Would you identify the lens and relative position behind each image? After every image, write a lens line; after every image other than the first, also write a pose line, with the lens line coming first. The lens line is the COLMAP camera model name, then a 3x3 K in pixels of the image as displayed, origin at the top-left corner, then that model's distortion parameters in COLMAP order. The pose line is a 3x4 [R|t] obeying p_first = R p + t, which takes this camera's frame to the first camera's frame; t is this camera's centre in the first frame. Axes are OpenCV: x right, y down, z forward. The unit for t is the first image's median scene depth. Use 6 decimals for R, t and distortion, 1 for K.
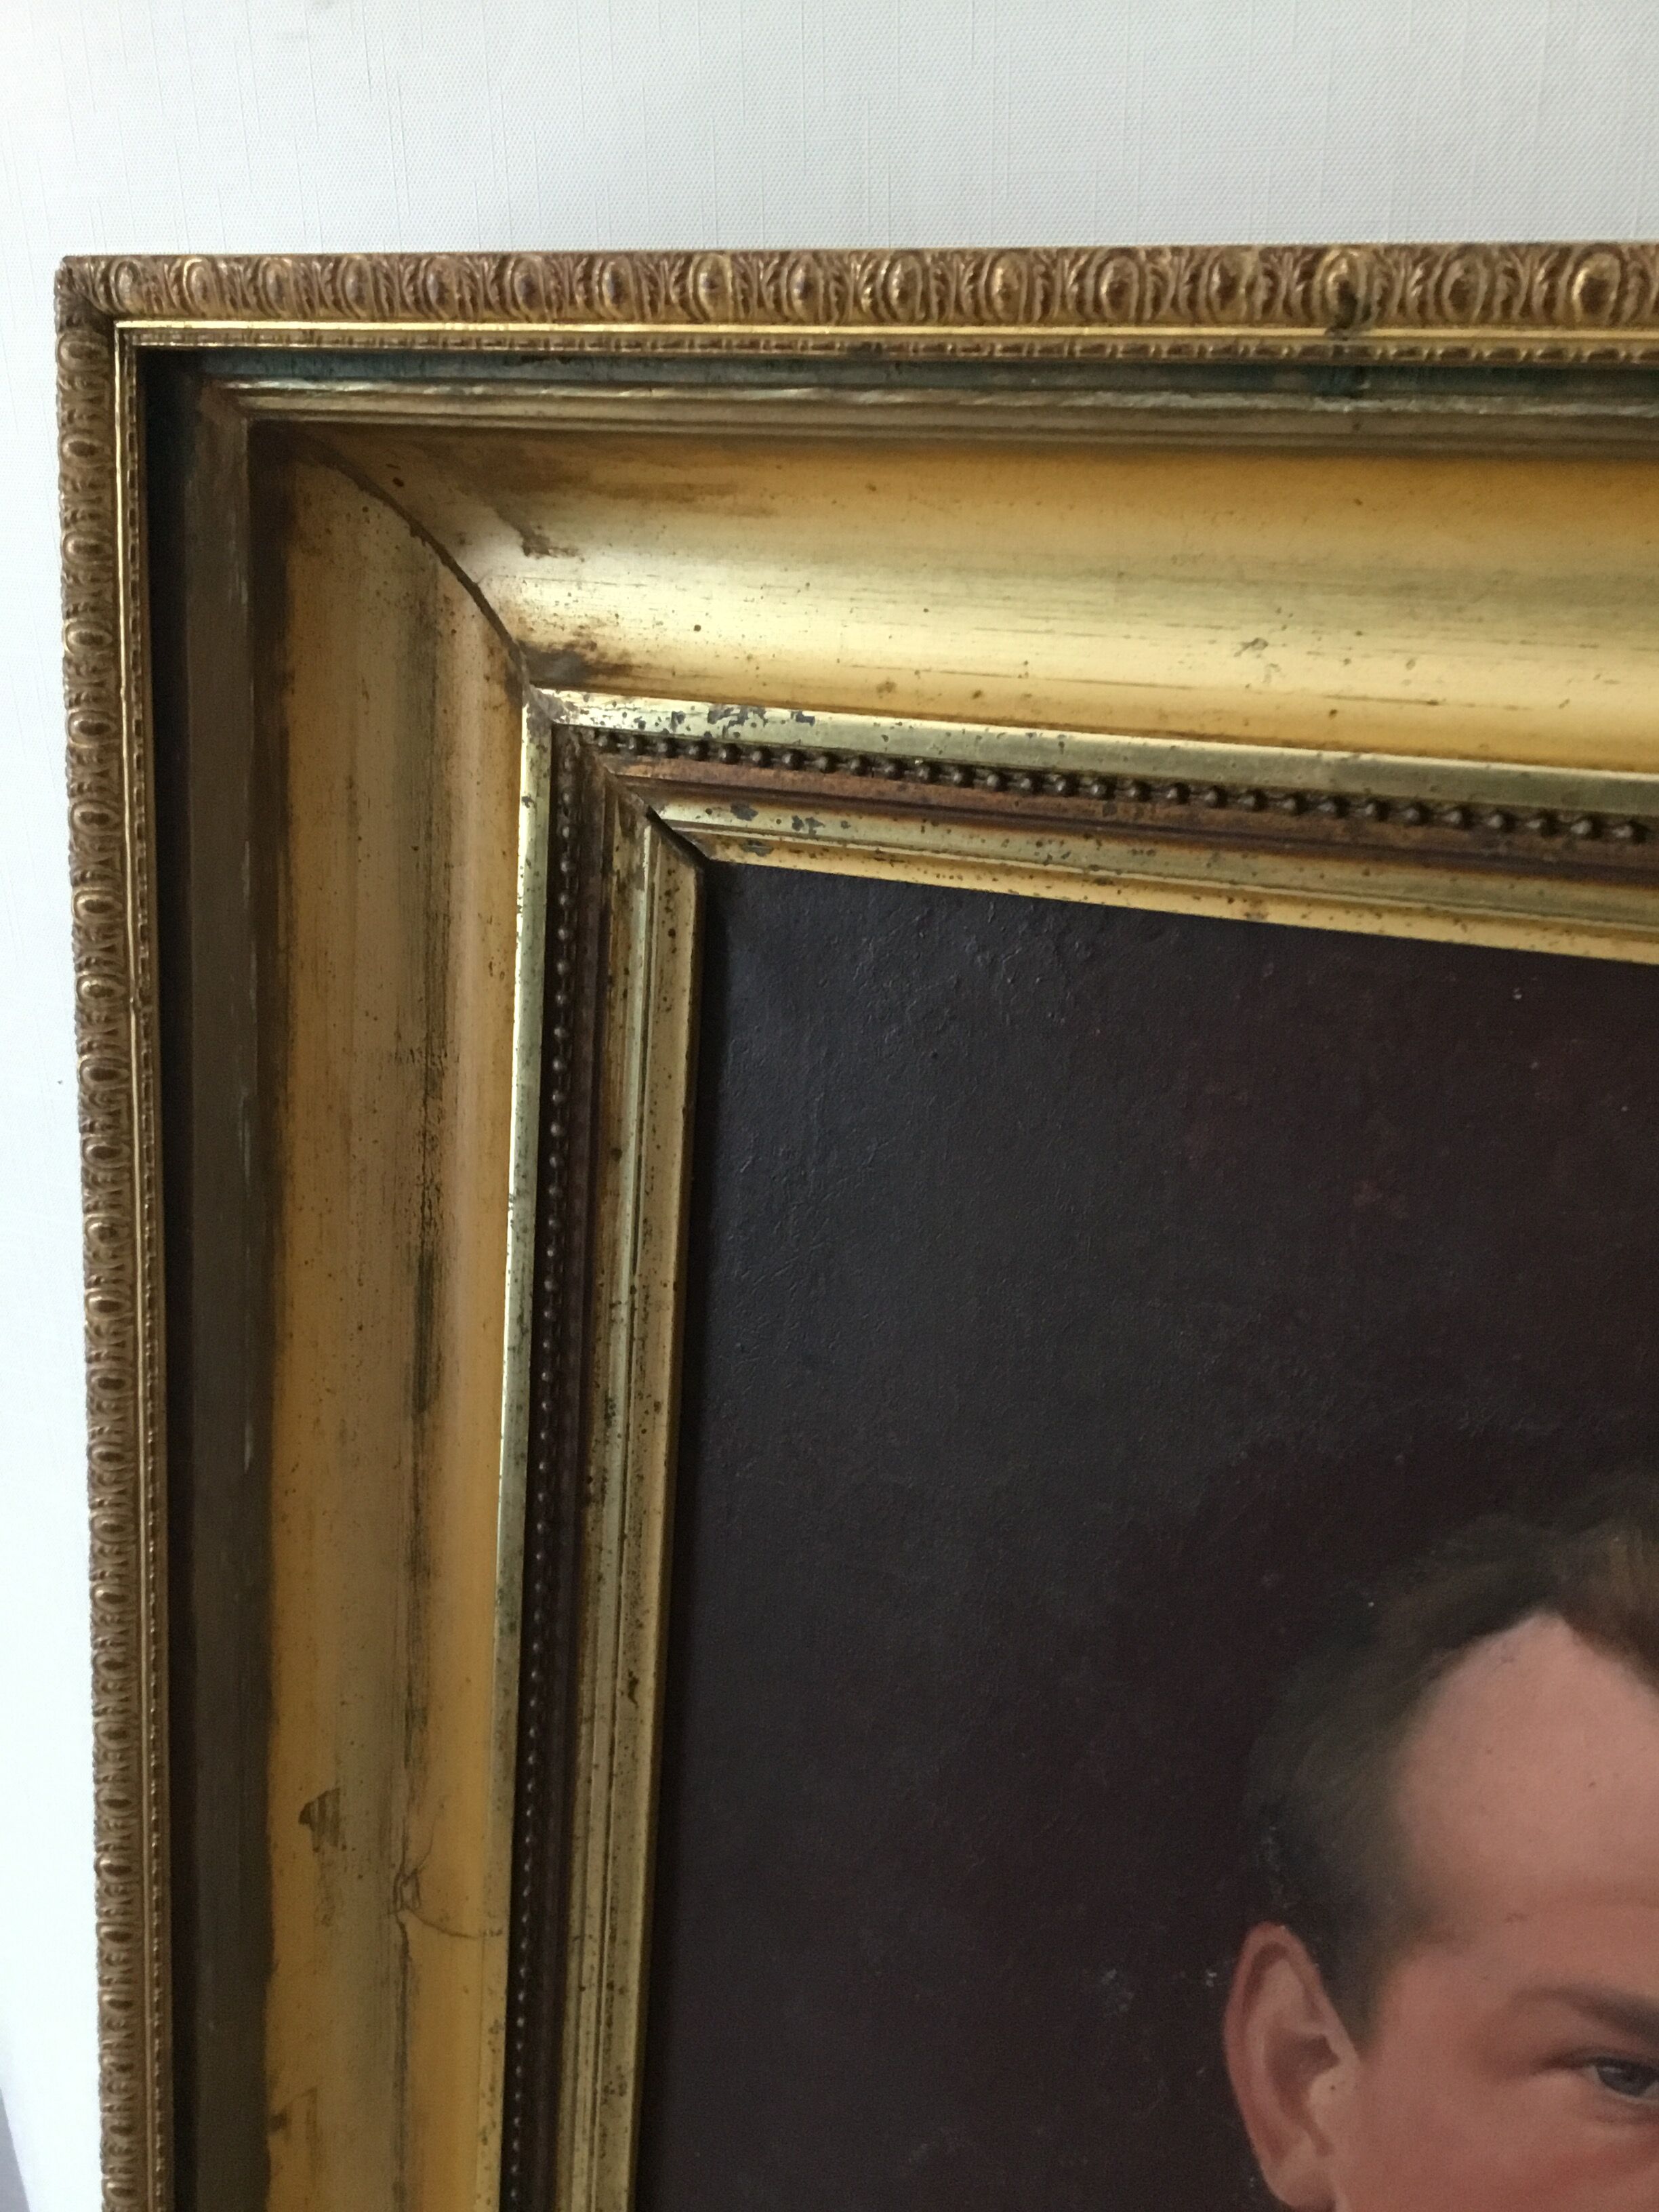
lens RADIAL K [[2009.8, 0, 824.7], [0, 2009.8, 1129.1], [0, 0, 1]] dist [0.145989, -0.293906]
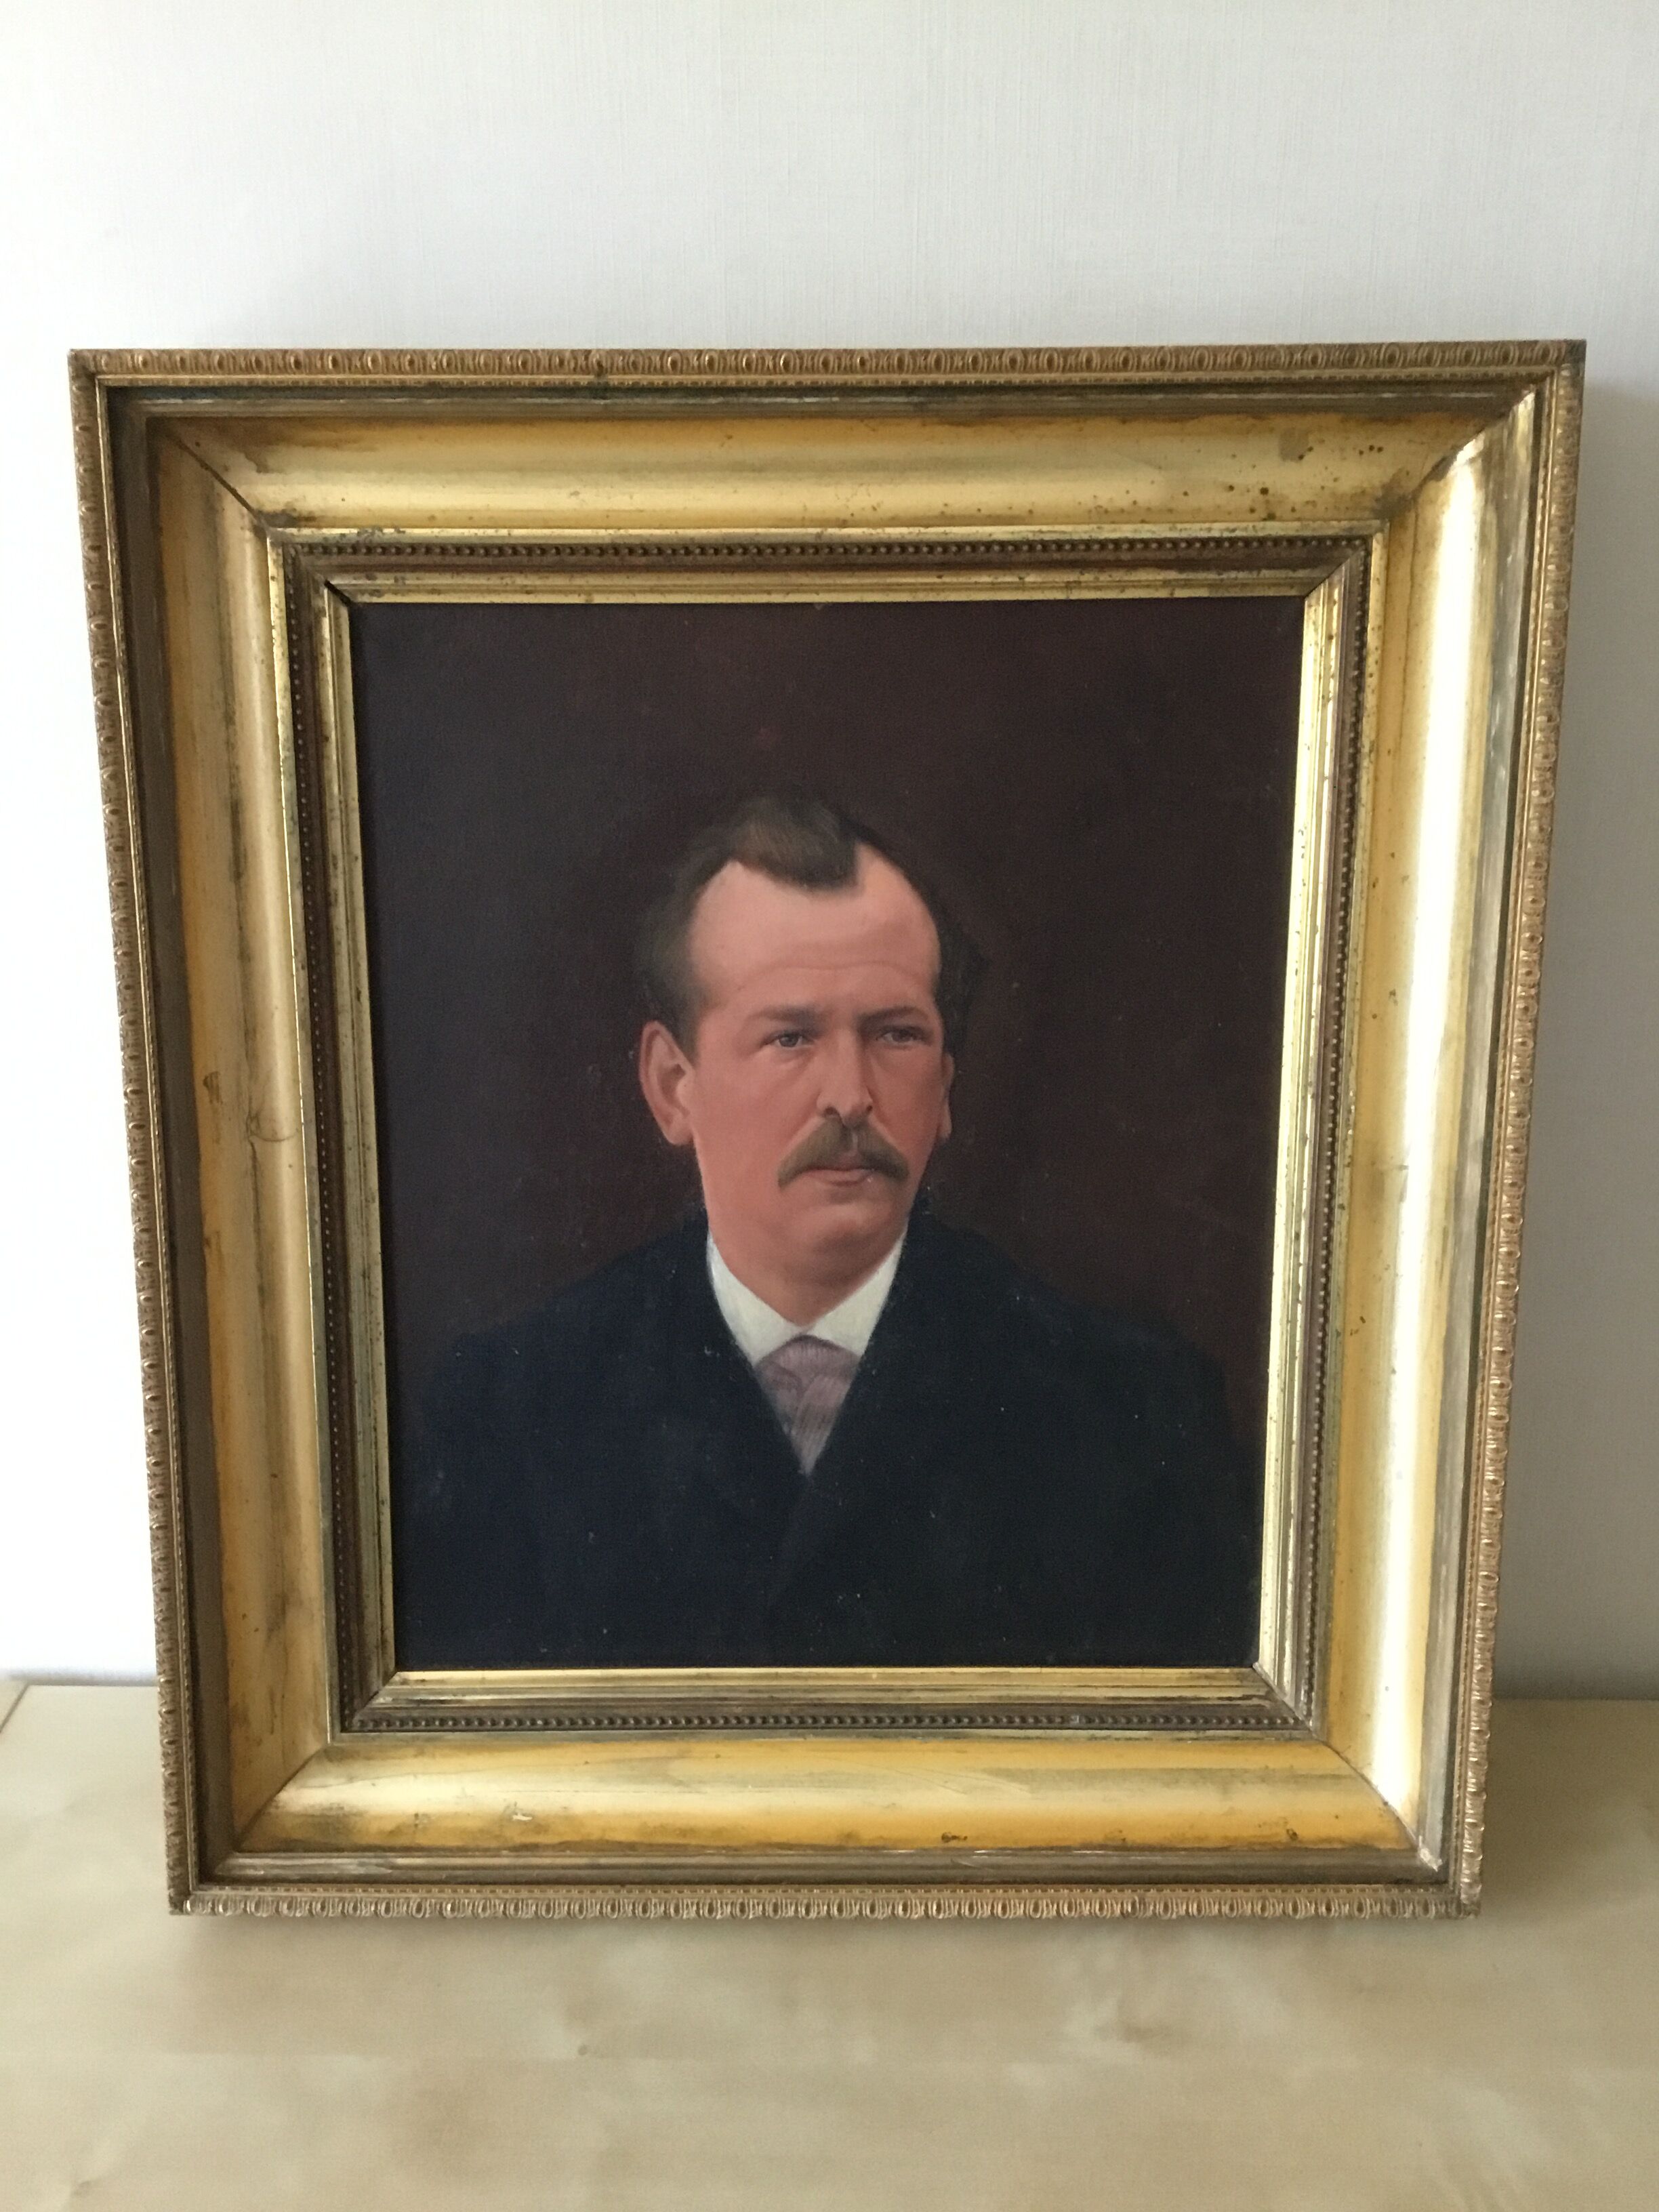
lens RADIAL K [[2009.8, 0, 824.7], [0, 2009.8, 1129.1], [0, 0, 1]] dist [0.145989, -0.293906]
pose [[0.913036, -0.145240, 0.381143, -0.564806], [0.157279, 0.987554, -0.000443, 0.574140], [-0.376335, 0.060350, 0.924516, -1.392965]]
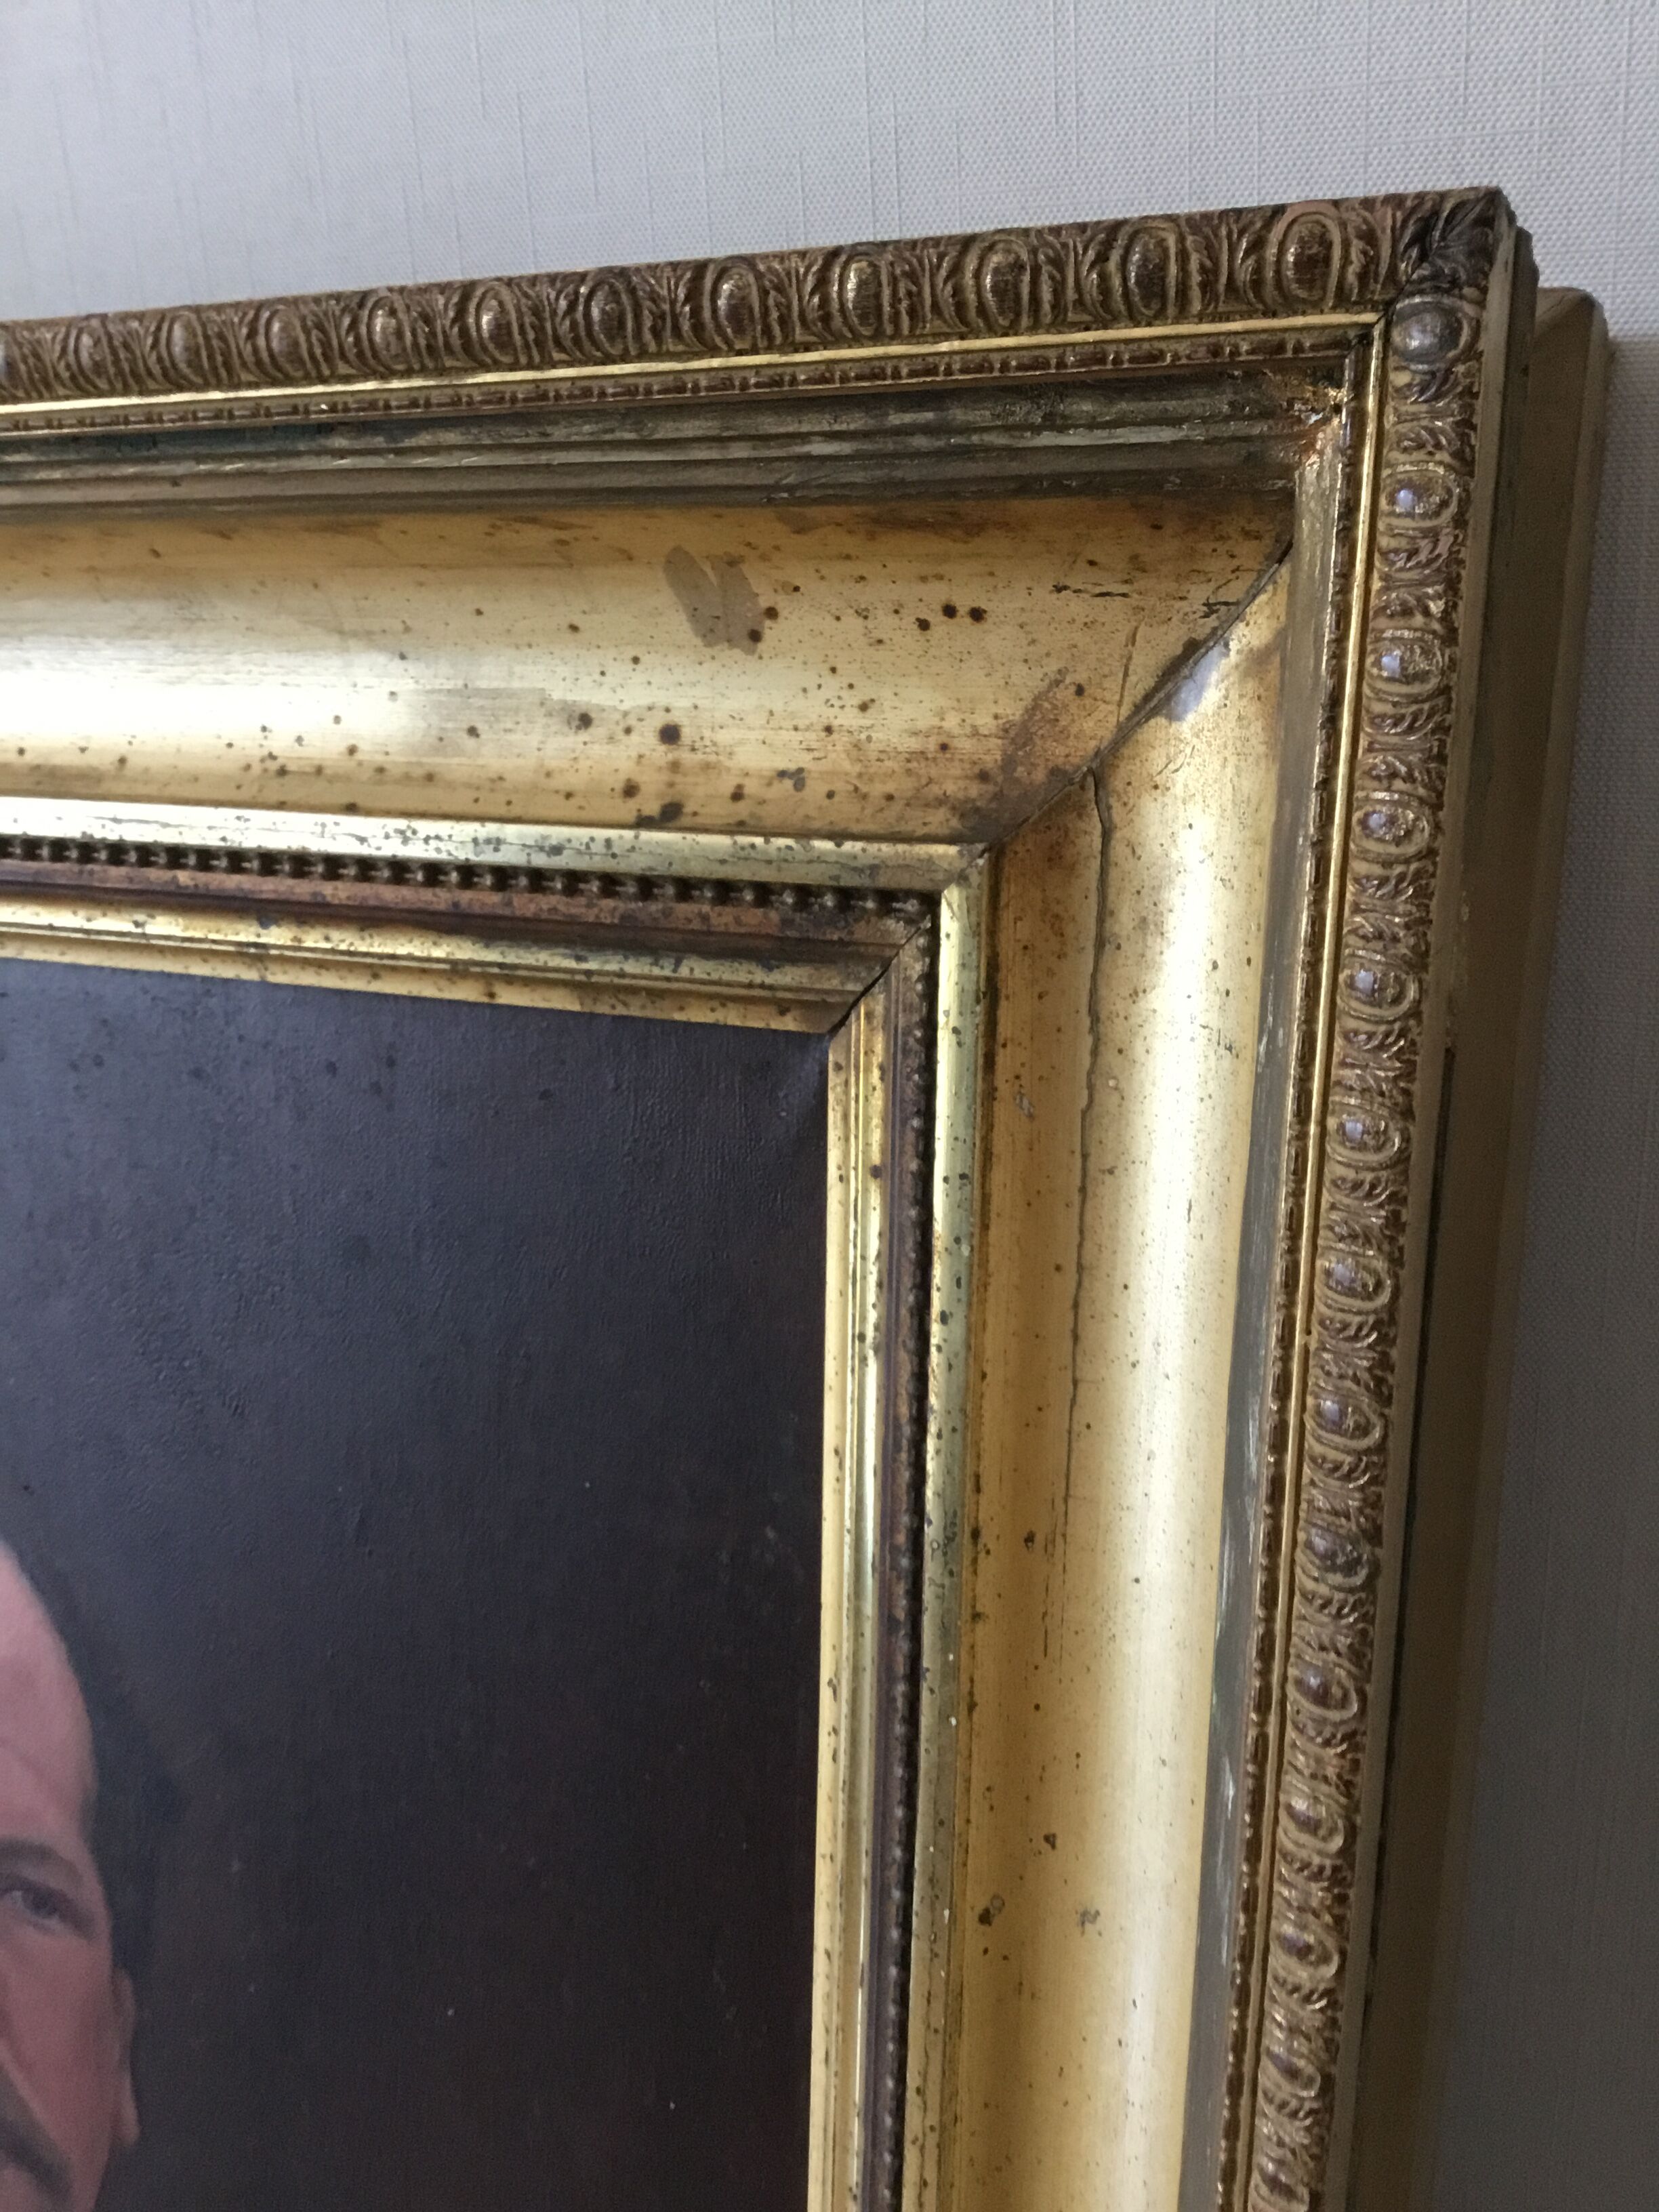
lens RADIAL K [[2009.8, 0, 824.7], [0, 2009.8, 1129.1], [0, 0, 1]] dist [0.145989, -0.293906]
pose [[0.998689, -0.035274, -0.037106, 1.004716], [0.033715, 0.998556, -0.041825, 0.106041], [0.038528, 0.040519, 0.998436, -0.203691]]
